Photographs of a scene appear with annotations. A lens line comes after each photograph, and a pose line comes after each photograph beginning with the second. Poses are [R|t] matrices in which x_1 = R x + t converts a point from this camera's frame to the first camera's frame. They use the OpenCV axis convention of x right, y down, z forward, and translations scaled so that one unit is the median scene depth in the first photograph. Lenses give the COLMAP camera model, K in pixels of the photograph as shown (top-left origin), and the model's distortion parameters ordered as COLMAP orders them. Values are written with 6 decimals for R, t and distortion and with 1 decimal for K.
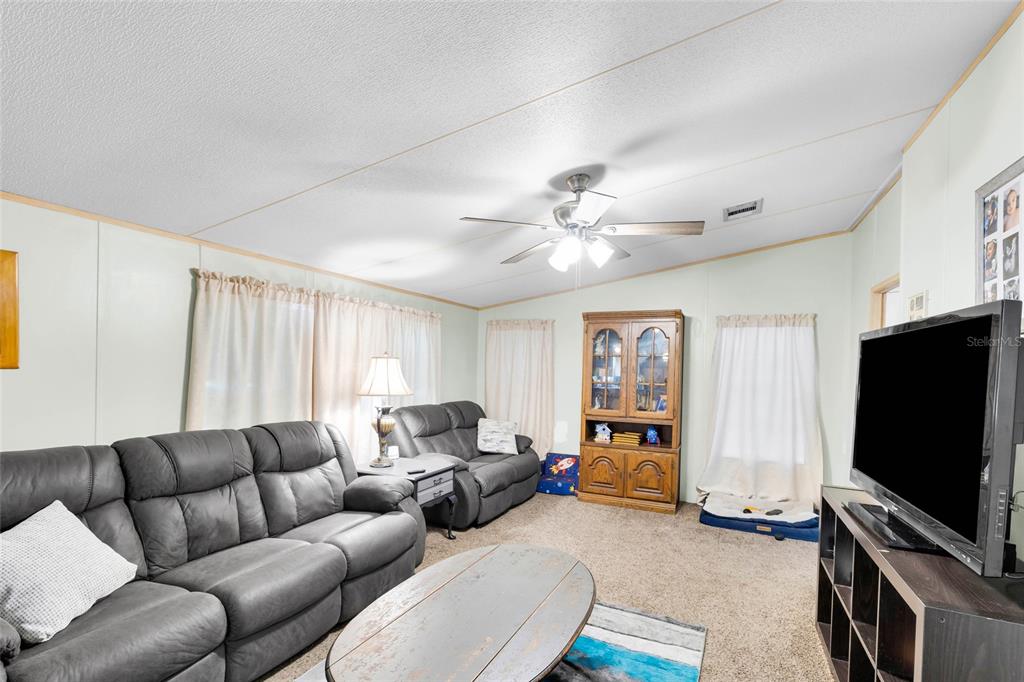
lens RADIAL K [[460.0, 0, 510.3], [0, 460.0, 374.6], [0, 0, 1]] dist [0.000384, 0.000030]
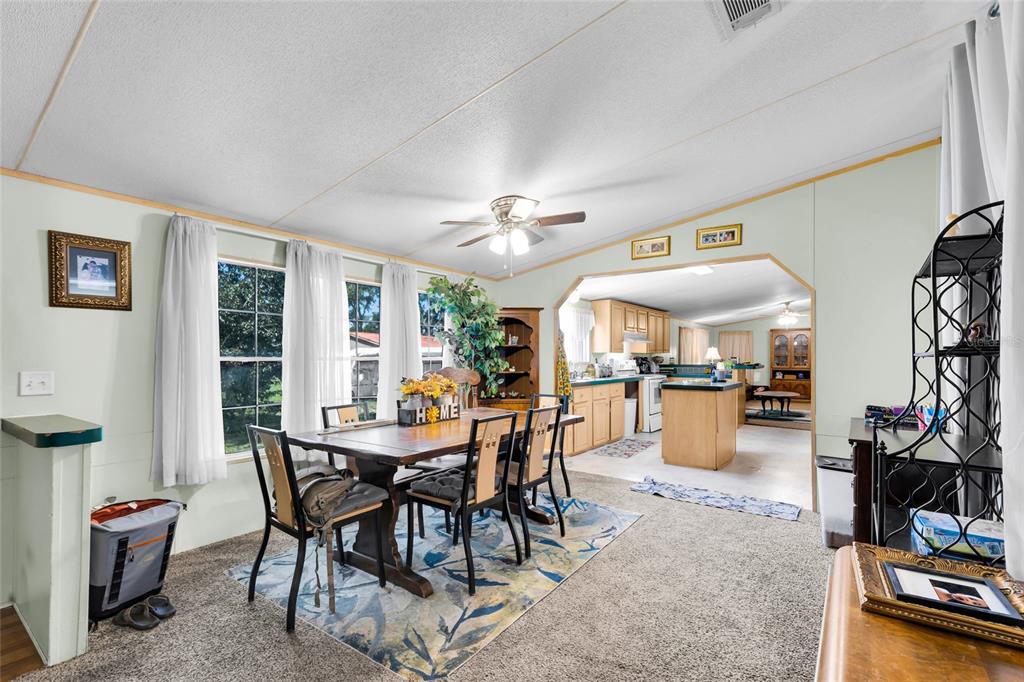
lens RADIAL K [[462.0, 0, 506.4], [0, 462.0, 355.1], [0, 0, 1]] dist [0.002367, 0.000190]
pose [[0.979731, -0.019139, -0.199399, -0.821567], [0.014611, 0.999601, -0.024155, 0.058256], [0.199782, 0.020752, 0.979621, -1.949466]]
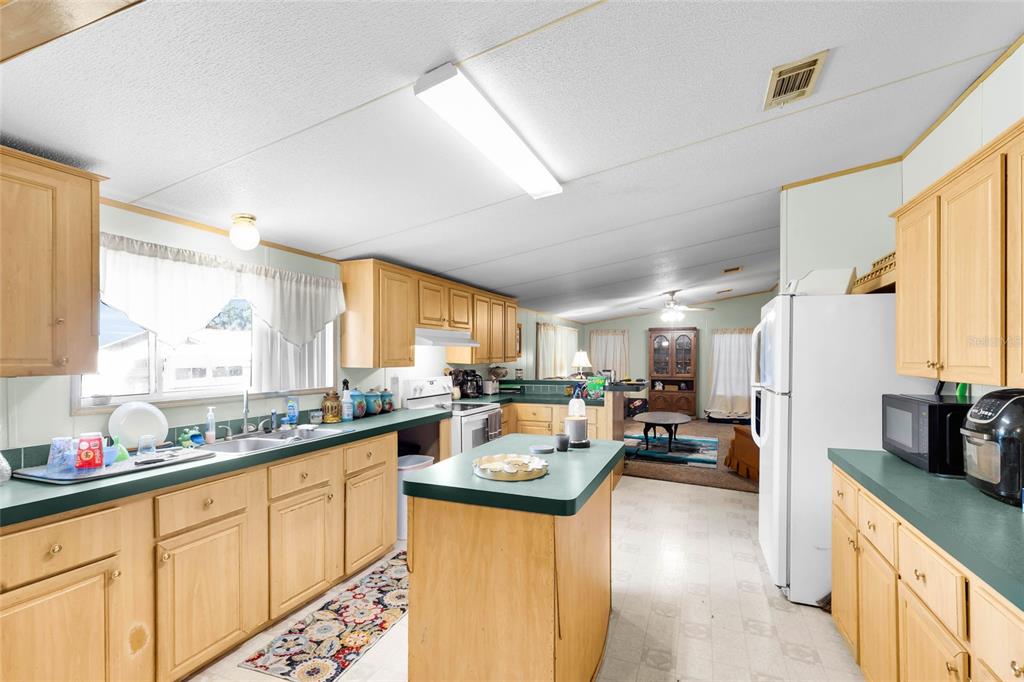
lens RADIAL K [[462.0, 0, 506.4], [0, 462.0, 355.1], [0, 0, 1]] dist [0.002367, 0.000190]
pose [[0.998978, -0.018309, 0.041333, -0.600405], [0.018996, 0.999687, -0.016278, 0.011860], [-0.041022, 0.017046, 0.999013, -1.112074]]
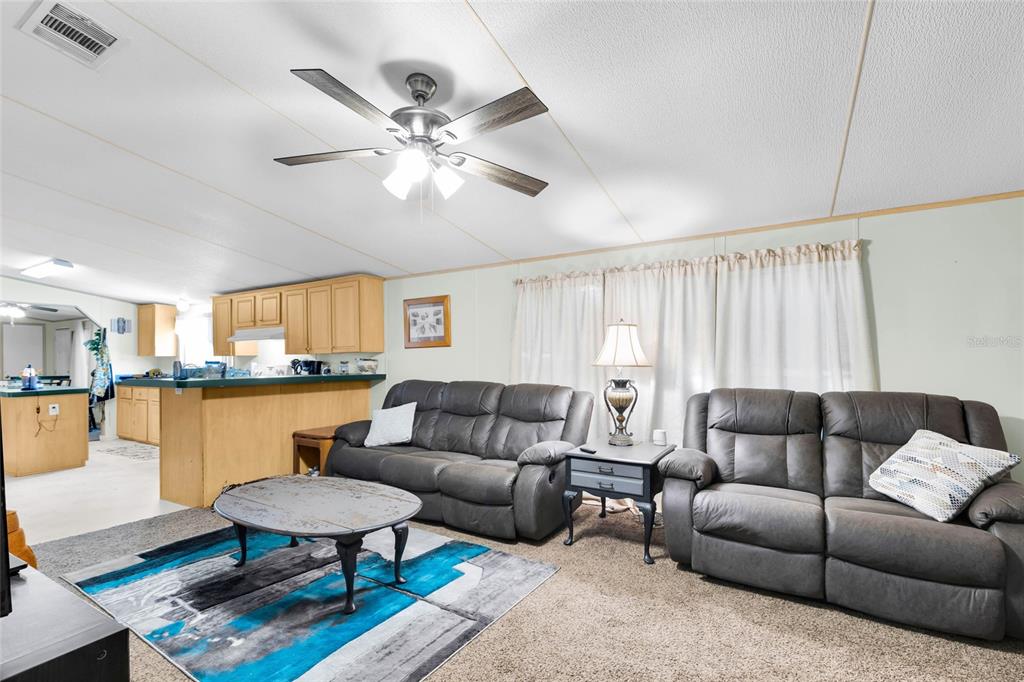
lens RADIAL K [[462.0, 0, 506.4], [0, 462.0, 355.1], [0, 0, 1]] dist [0.002367, 0.000190]
pose [[-0.107150, -0.023050, -0.993976, 0.571646], [-0.007837, 0.999720, -0.022338, 0.037815], [0.994212, 0.005396, -0.107300, 0.755733]]
